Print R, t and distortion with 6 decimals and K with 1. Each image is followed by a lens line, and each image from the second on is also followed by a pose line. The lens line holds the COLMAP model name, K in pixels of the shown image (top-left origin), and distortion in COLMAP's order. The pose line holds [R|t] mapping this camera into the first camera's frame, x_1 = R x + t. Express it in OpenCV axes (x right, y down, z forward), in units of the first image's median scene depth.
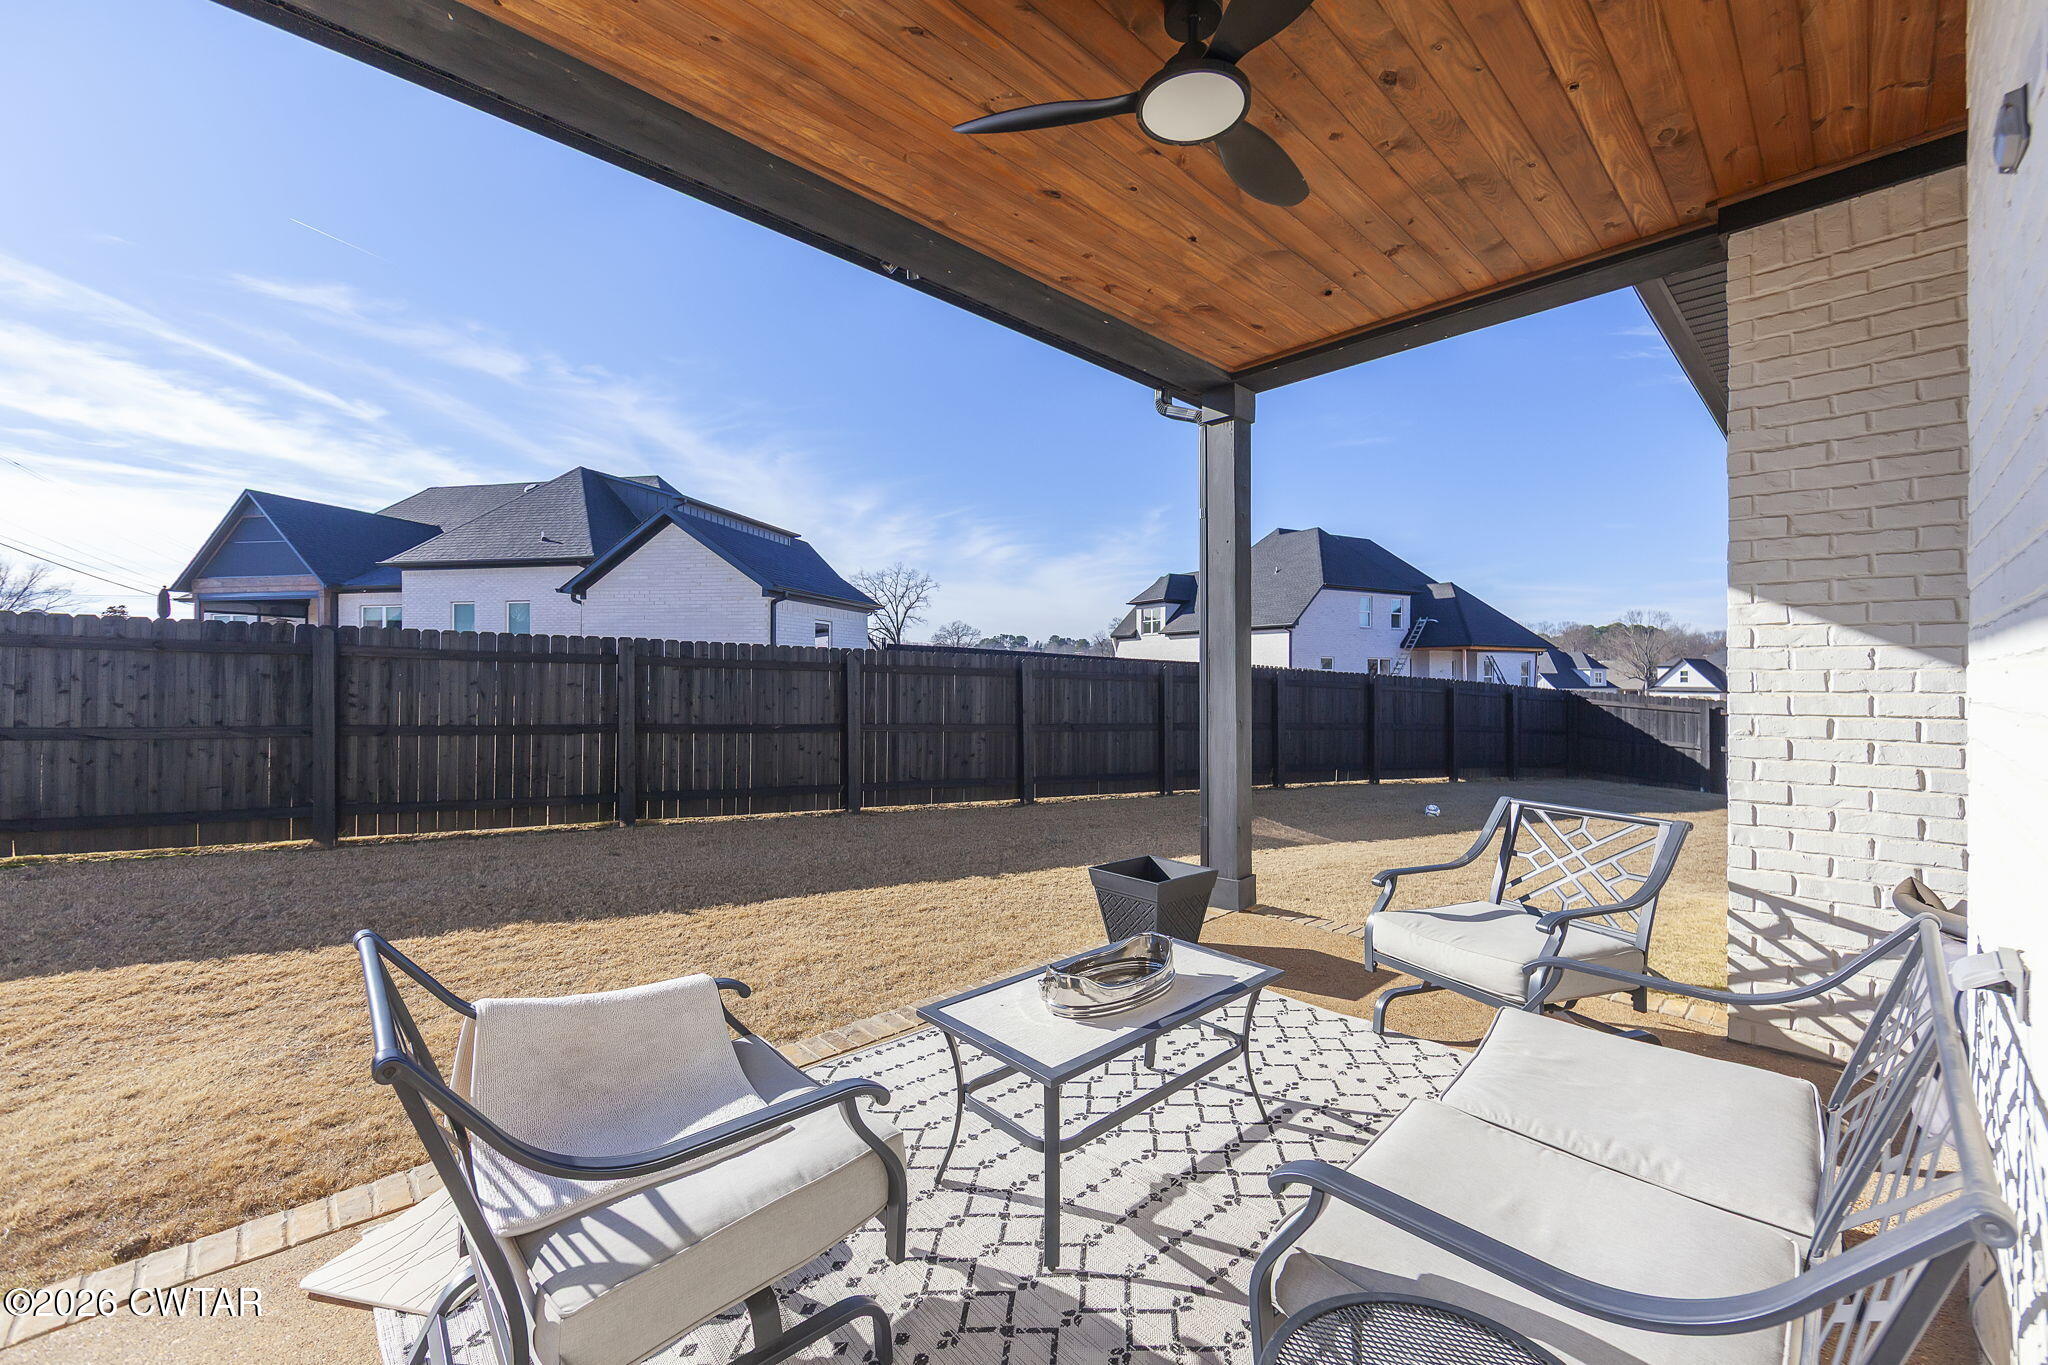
lens RADIAL K [[821.4, 0, 1081.9], [0, 821.4, 680.9], [0, 0, 1]] dist [-0.000083, -0.000523]
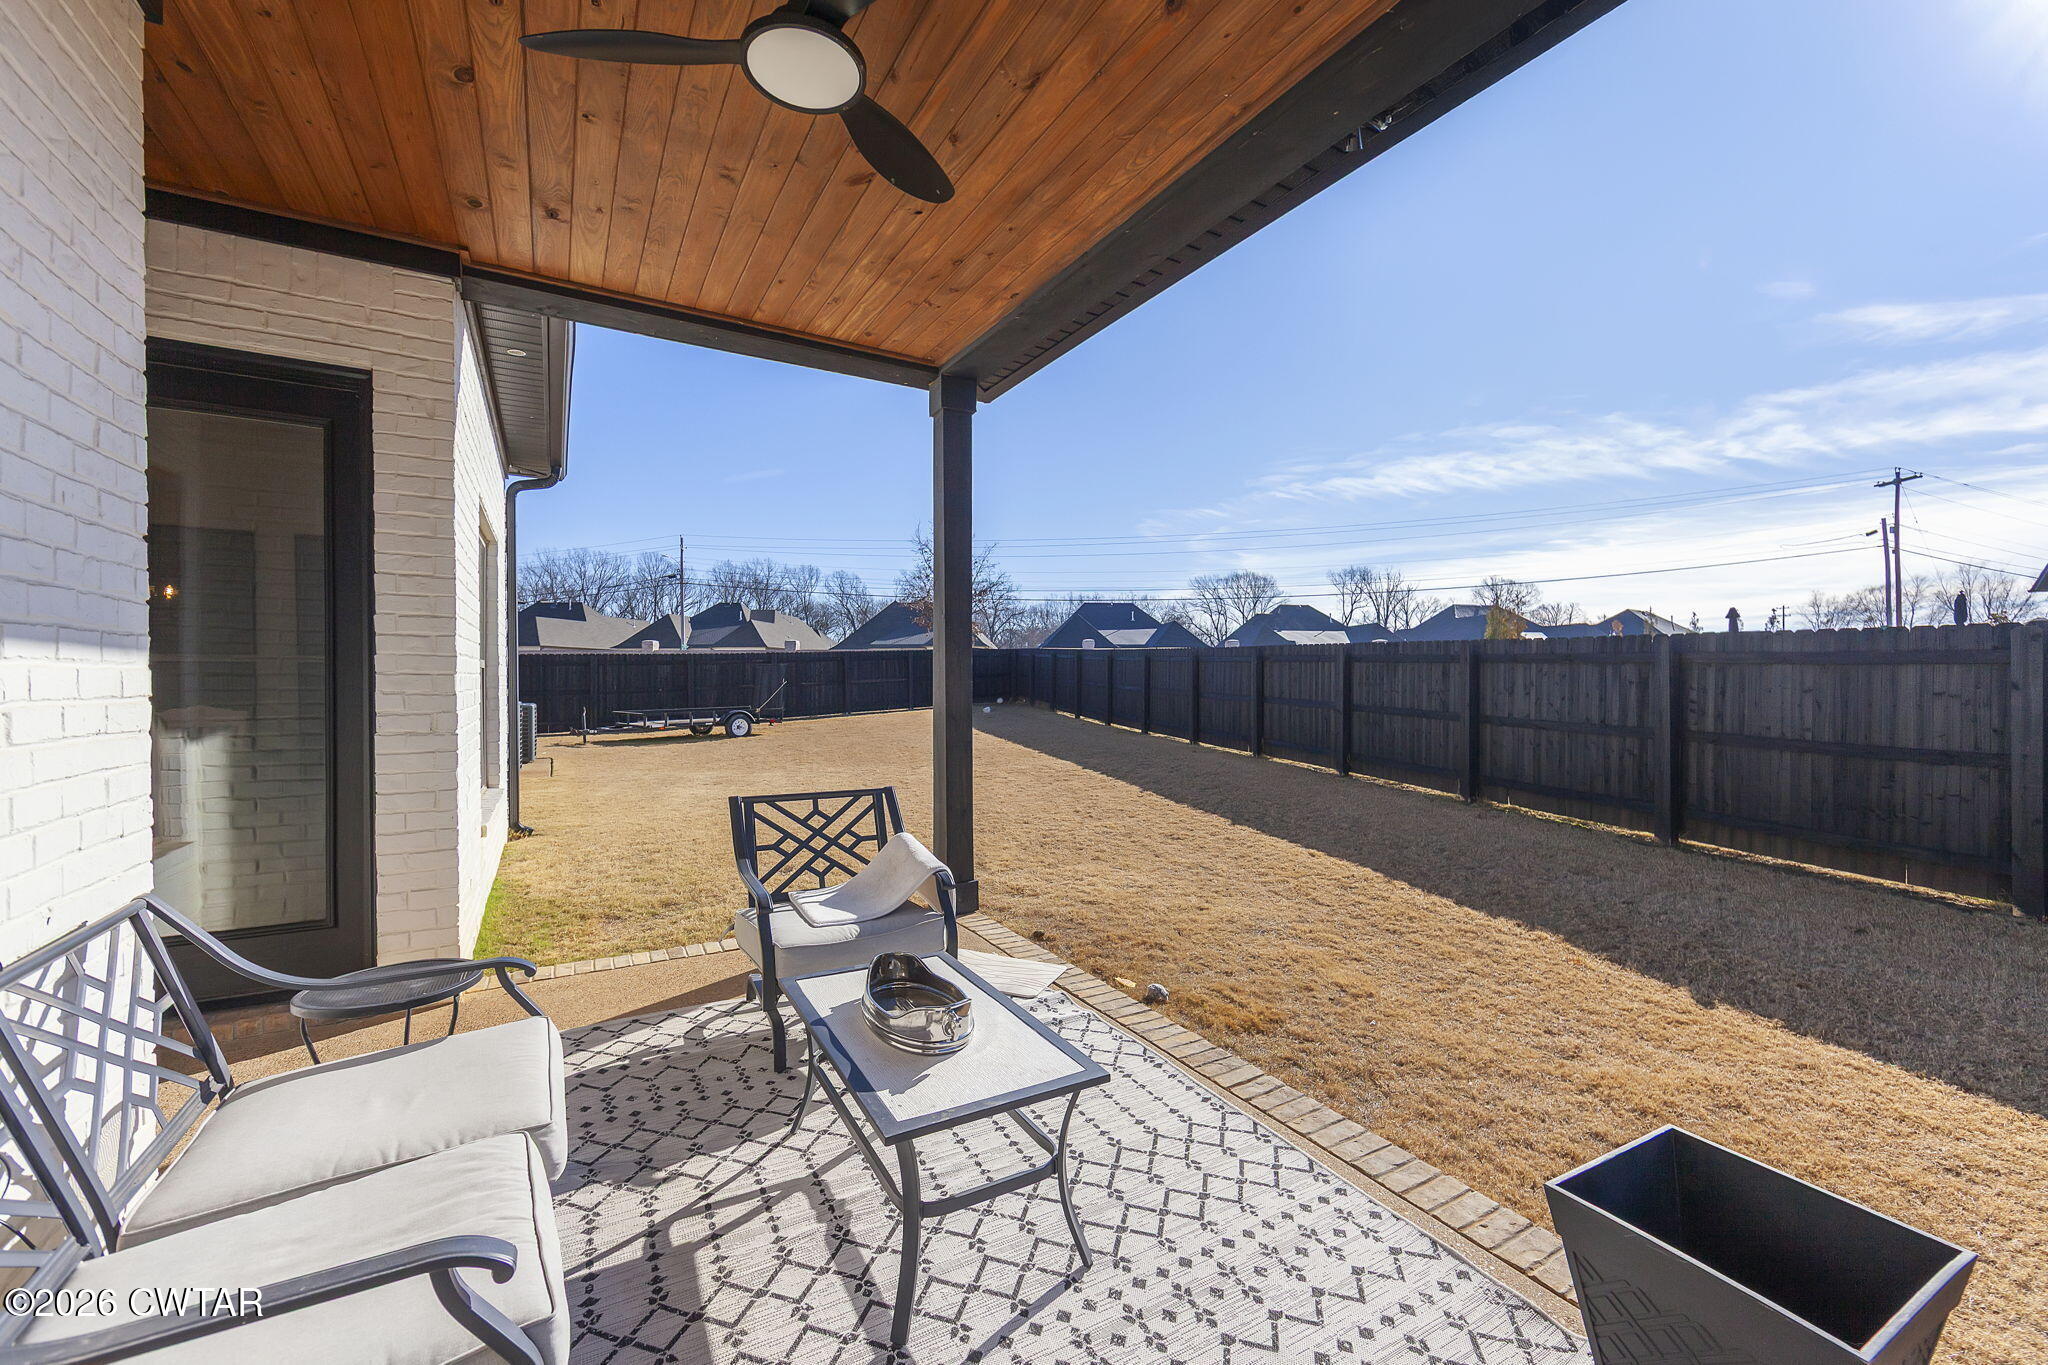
lens RADIAL K [[821.4, 0, 1022.7], [0, 821.4, 677.9], [0, 0, 1]] dist [-0.000083, -0.000523]
pose [[-0.279740, -0.005711, -0.960059, 0.360488], [-0.005531, 0.999975, -0.004337, -0.003008], [0.960060, 0.004097, -0.279765, 0.548462]]
